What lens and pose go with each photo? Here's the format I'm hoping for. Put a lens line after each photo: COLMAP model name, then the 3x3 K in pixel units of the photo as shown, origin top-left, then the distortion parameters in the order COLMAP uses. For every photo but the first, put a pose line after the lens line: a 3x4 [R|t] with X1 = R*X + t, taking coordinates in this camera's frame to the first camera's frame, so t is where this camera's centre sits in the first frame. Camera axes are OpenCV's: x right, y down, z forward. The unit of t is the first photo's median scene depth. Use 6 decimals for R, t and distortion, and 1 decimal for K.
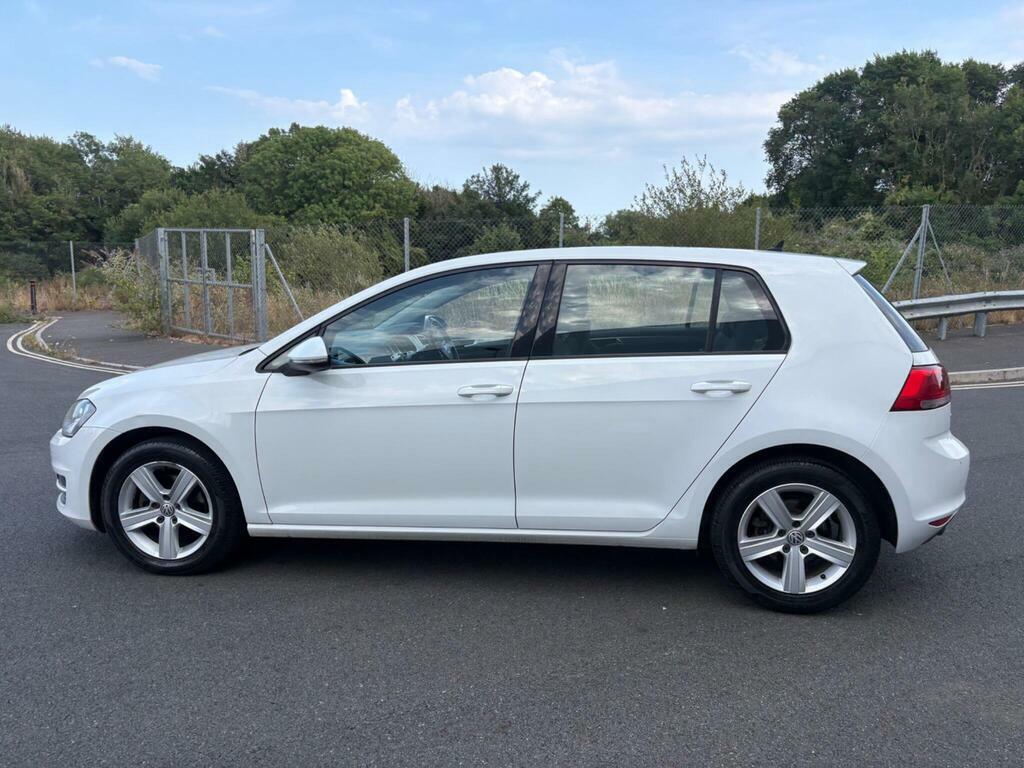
lens RADIAL K [[747.9, 0, 524.3], [0, 747.9, 381.8], [0, 0, 1]] dist [0.033766, -0.030024]
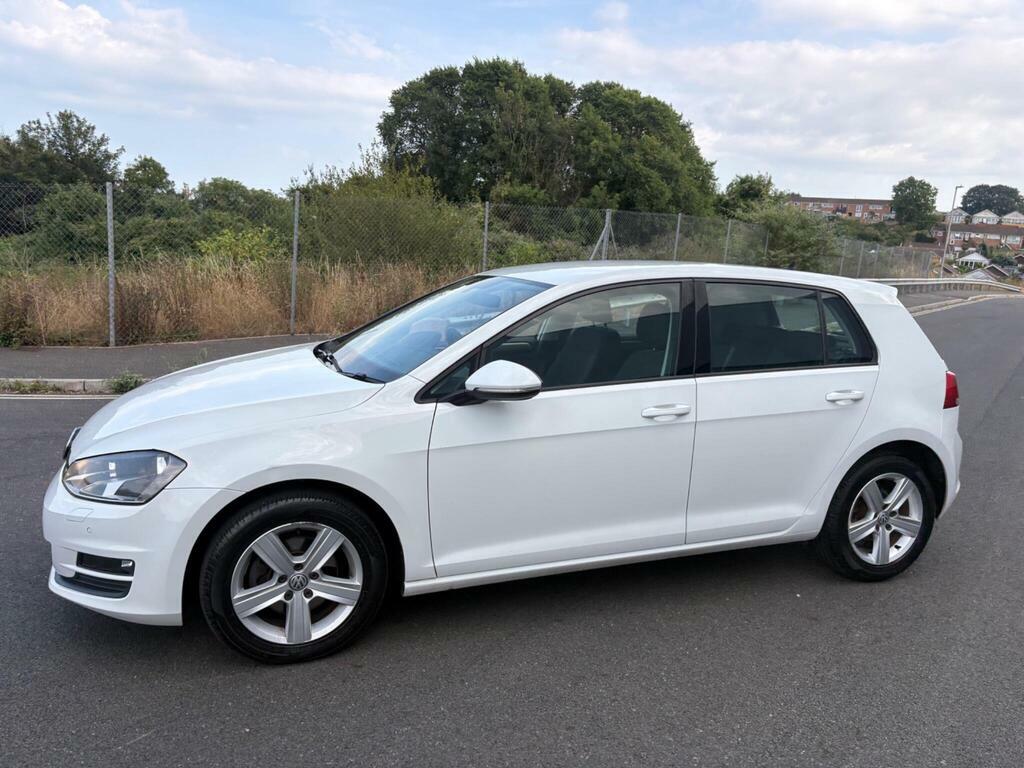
lens RADIAL K [[751.6, 0, 517.8], [0, 751.6, 379.0], [0, 0, 1]] dist [0.045501, -0.058047]
pose [[0.878474, -0.039569, 0.476148, -0.128035], [0.027960, 0.999114, 0.031442, -0.012382], [-0.476971, -0.014308, 0.878803, 0.038404]]
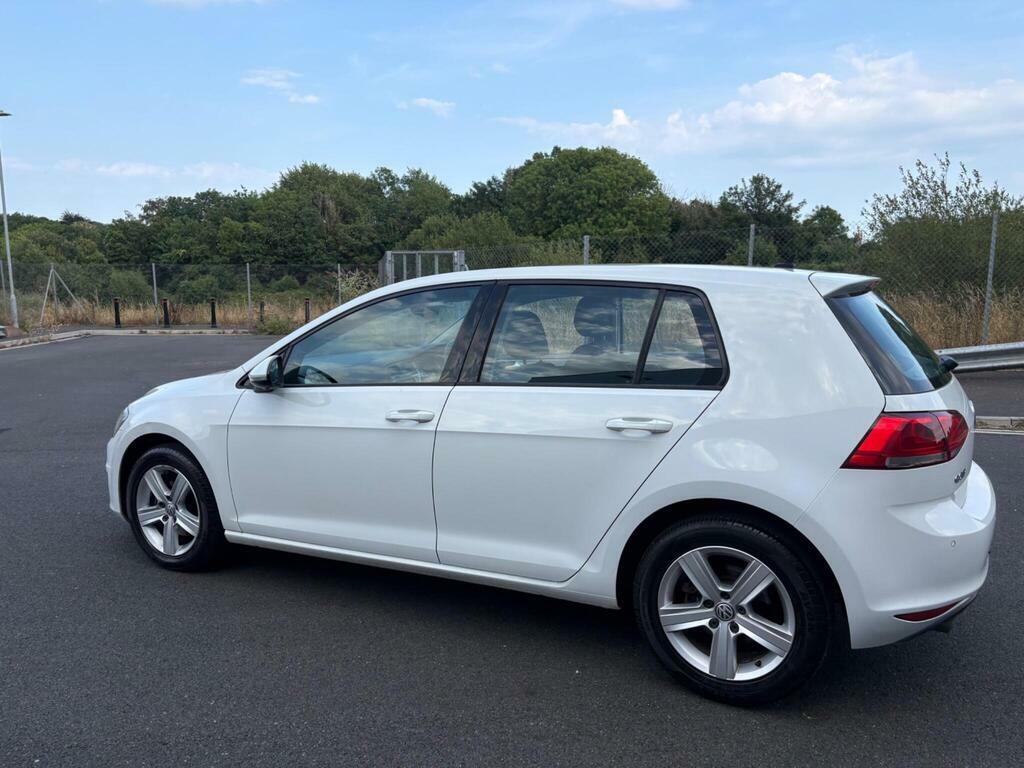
lens RADIAL K [[751.4, 0, 524.2], [0, 751.4, 390.2], [0, 0, 1]] dist [0.029236, -0.026461]
pose [[0.945519, 0.038266, -0.323310, 0.072964], [-0.041749, 0.999121, -0.003844, -0.004436], [0.322879, 0.017132, 0.946285, 0.023636]]
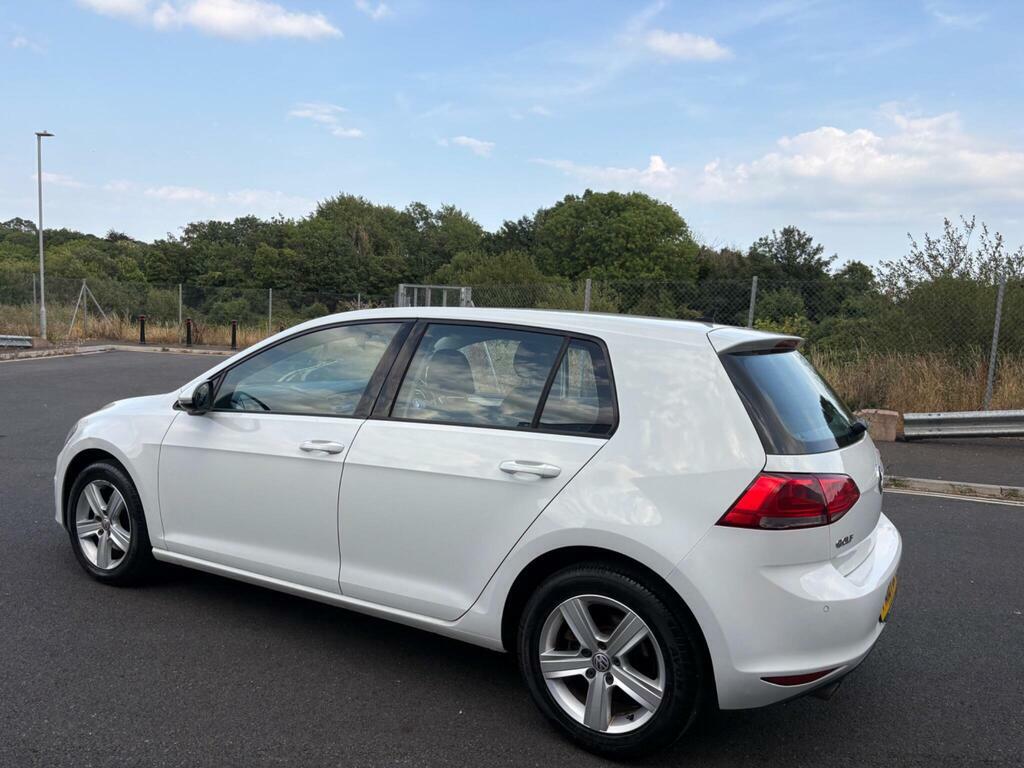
lens RADIAL K [[749.4, 0, 512.2], [0, 749.4, 401.0], [0, 0, 1]] dist [0.042481, -0.057074]
pose [[0.927516, 0.081152, -0.364868, 0.097305], [-0.101321, 0.994186, -0.036443, -0.006749], [0.359789, 0.070770, 0.930346, 0.030705]]
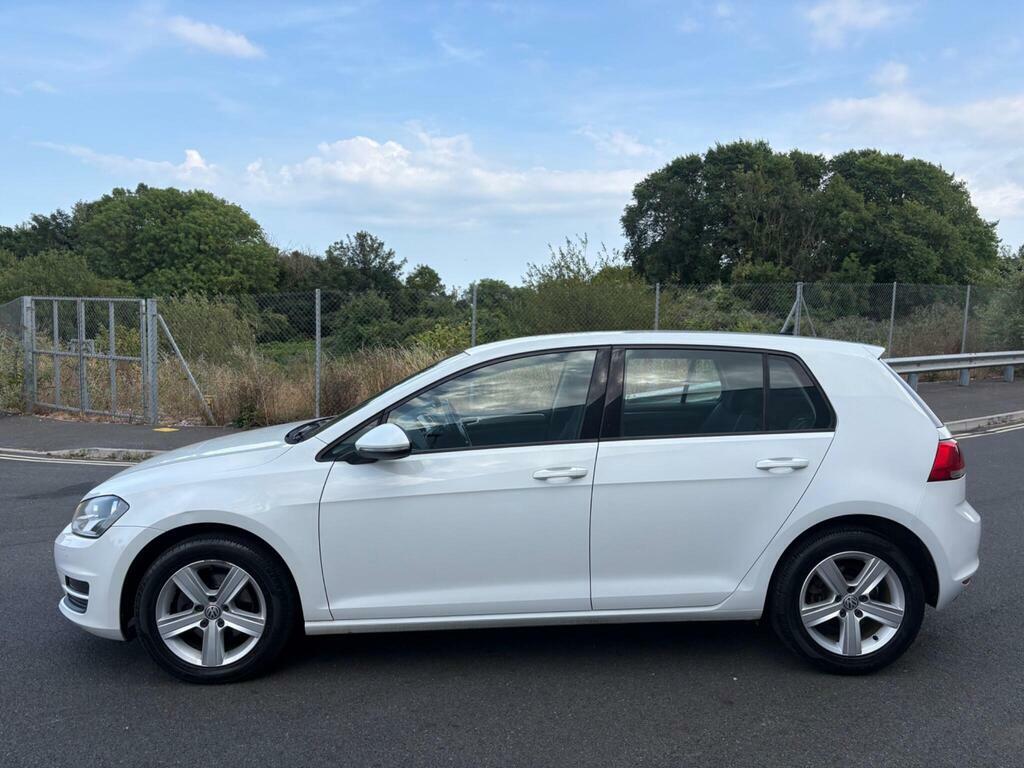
lens RADIAL K [[748.5, 0, 520.8], [0, 748.5, 404.5], [0, 0, 1]] dist [0.015105, -0.003362]
pose [[0.985019, -0.016249, 0.171681, -0.050573], [0.026181, 0.998101, -0.055751, -0.004978], [-0.170449, 0.059411, 0.983574, 0.000767]]
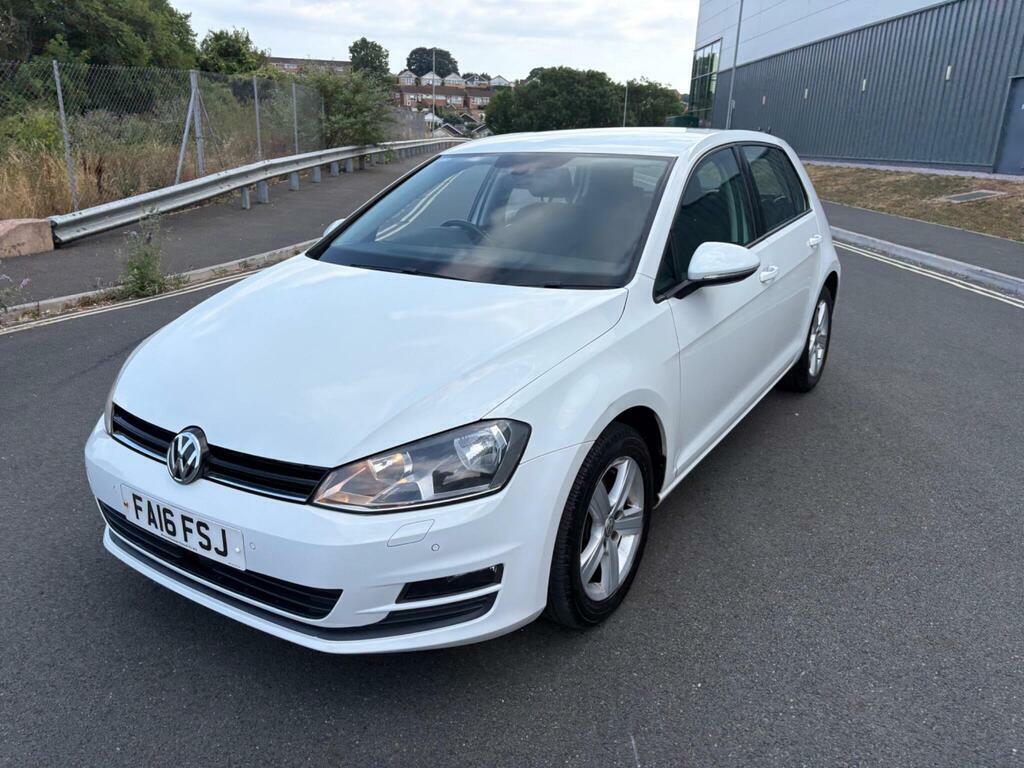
lens RADIAL K [[755.5, 0, 512.0], [0, 755.5, 384.0], [0, 0, 1]] dist [0.014722, -0.007620]
pose [[0.433778, -0.283357, 0.855305, -0.213985], [0.134553, 0.958990, 0.249467, -0.028342], [-0.890917, 0.006871, 0.454115, 0.152009]]
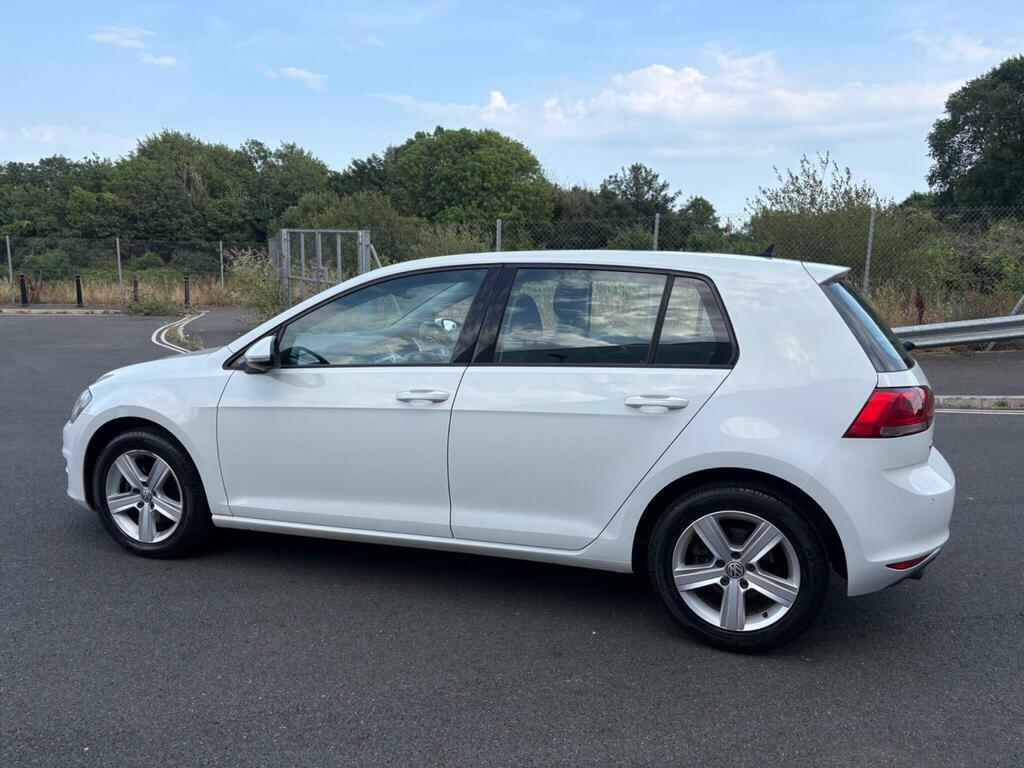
lens RADIAL K [[751.4, 0, 524.2], [0, 751.4, 390.2], [0, 0, 1]] dist [0.029236, -0.026461]
pose [[0.984077, 0.038690, -0.173481, 0.045841], [-0.037169, 0.999237, 0.012010, -0.002350], [0.173813, -0.005371, 0.984764, 0.008625]]
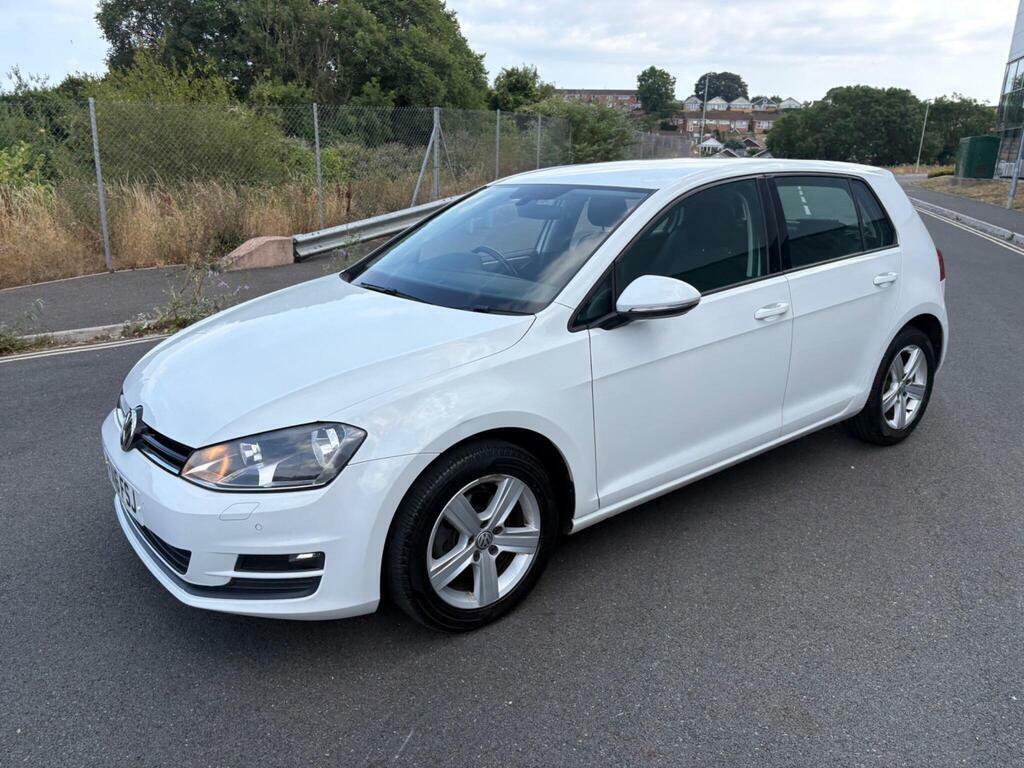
lens RADIAL K [[751.4, 0, 524.2], [0, 751.4, 390.2], [0, 0, 1]] dist [0.029236, -0.026461]
pose [[0.700249, -0.214484, 0.680917, -0.181917], [0.116570, 0.975352, 0.187350, -0.020624], [-0.704317, -0.051817, 0.707992, 0.092598]]
